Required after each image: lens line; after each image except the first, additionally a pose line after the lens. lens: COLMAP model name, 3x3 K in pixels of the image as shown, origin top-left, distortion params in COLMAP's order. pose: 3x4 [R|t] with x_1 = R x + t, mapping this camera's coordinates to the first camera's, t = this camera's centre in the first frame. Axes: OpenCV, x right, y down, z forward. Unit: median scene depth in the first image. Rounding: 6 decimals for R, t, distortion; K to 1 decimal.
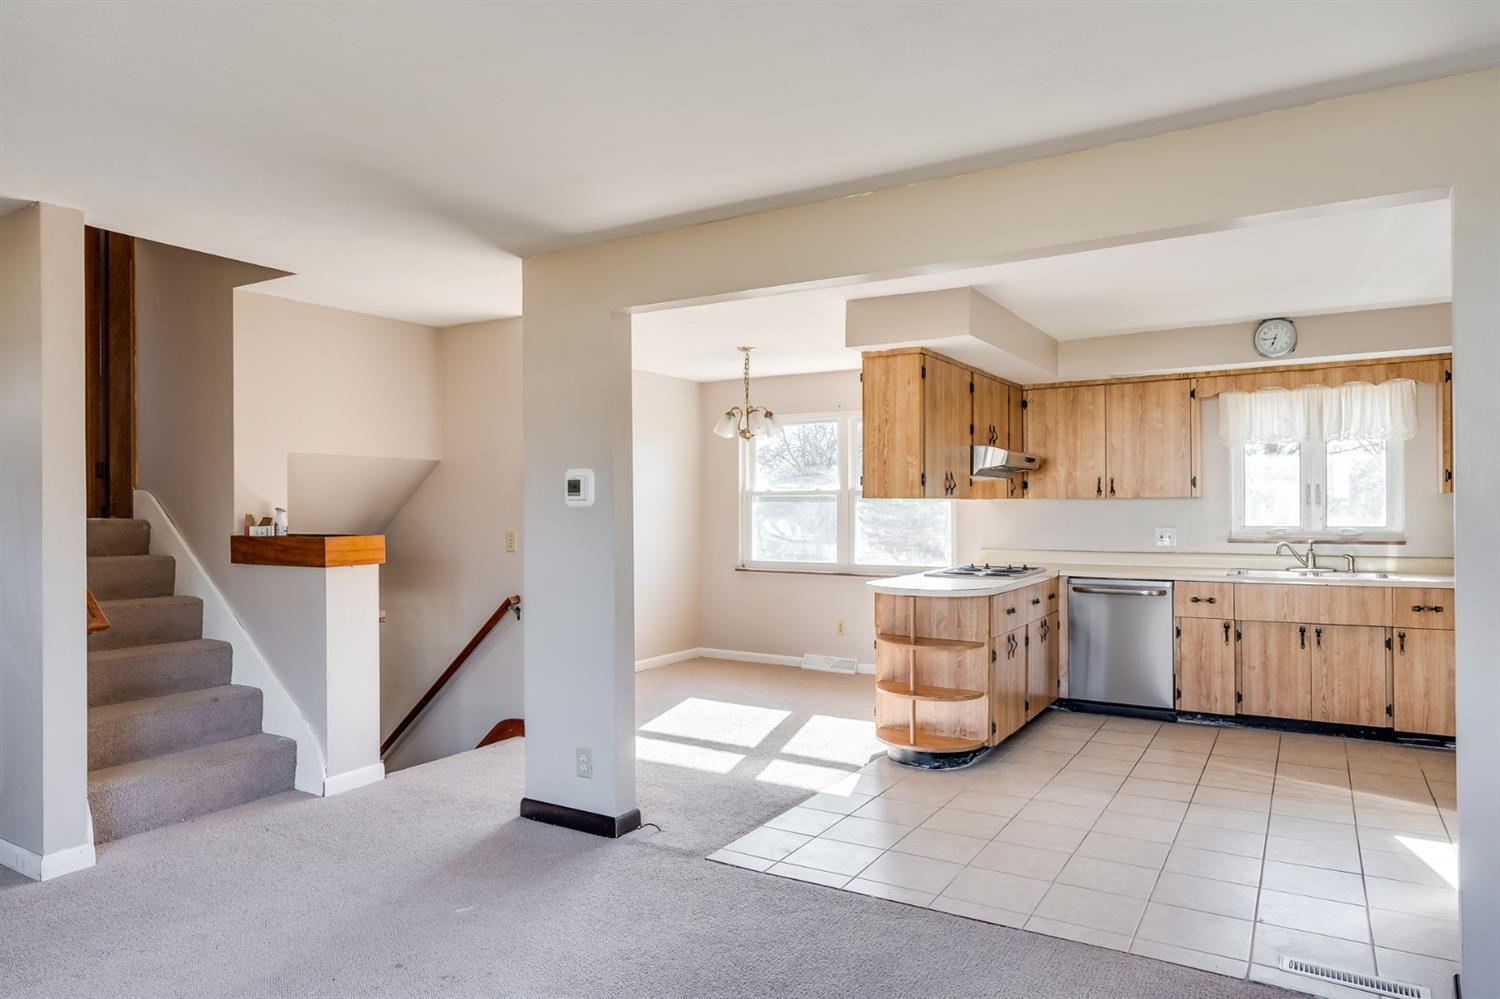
lens RADIAL K [[997.8, 0, 743.1], [0, 997.8, 507.9], [0, 0, 1]] dist [0.000645, 0.002196]
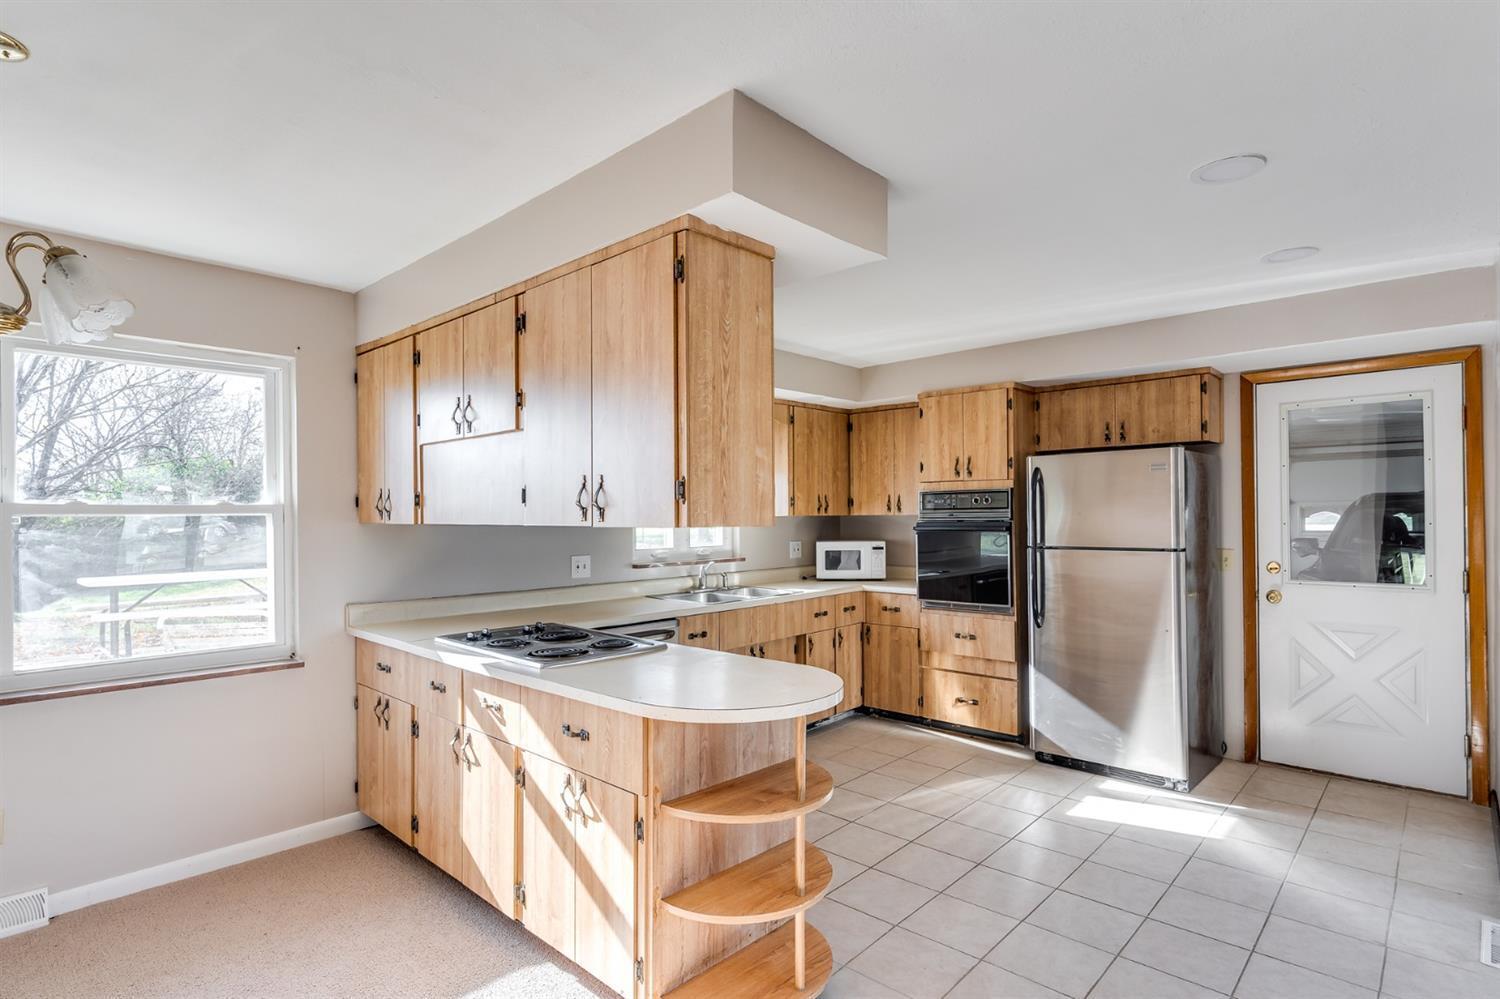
lens RADIAL K [[769.1, 0, 752.6], [0, 769.1, 510.8], [0, 0, 1]] dist [-0.003771, -0.000439]
pose [[0.194810, 0.007995, 0.980808, -0.207642], [0.006125, 0.999937, -0.009367, -0.012573], [-0.980822, 0.007832, 0.194749, 0.822359]]
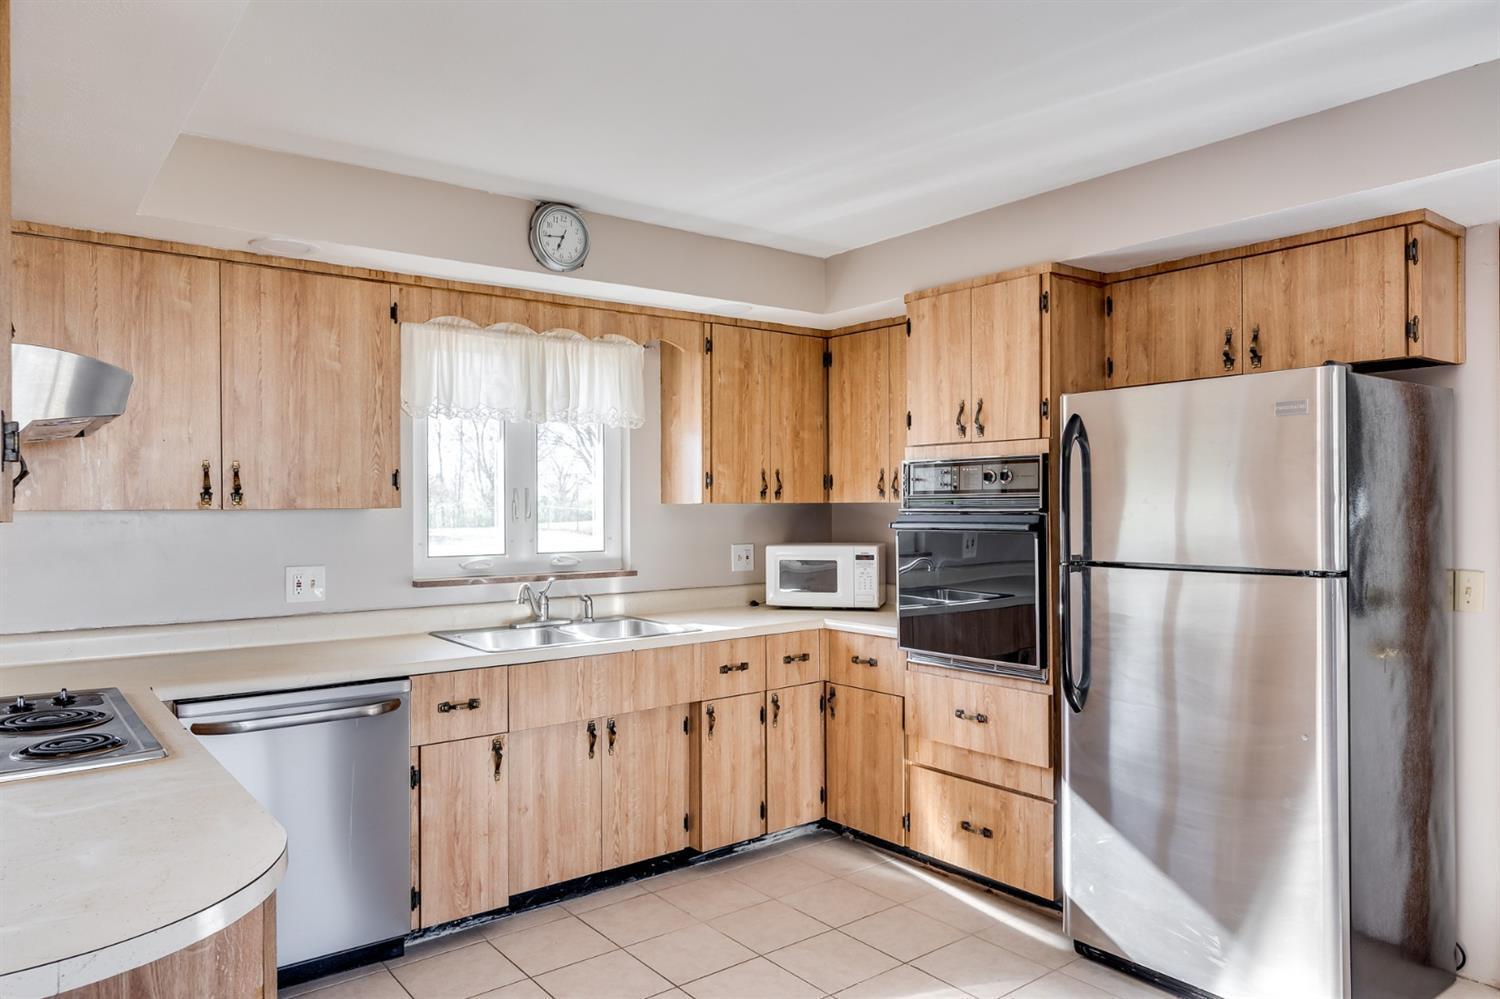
lens RADIAL K [[997.8, 0, 743.1], [0, 997.8, 507.9], [0, 0, 1]] dist [0.000645, 0.002196]
pose [[0.349133, -0.000356, 0.937073, 0.021655], [0.001469, 0.999999, -0.000168, -0.011278], [-0.937072, 0.001435, 0.349133, 0.681522]]
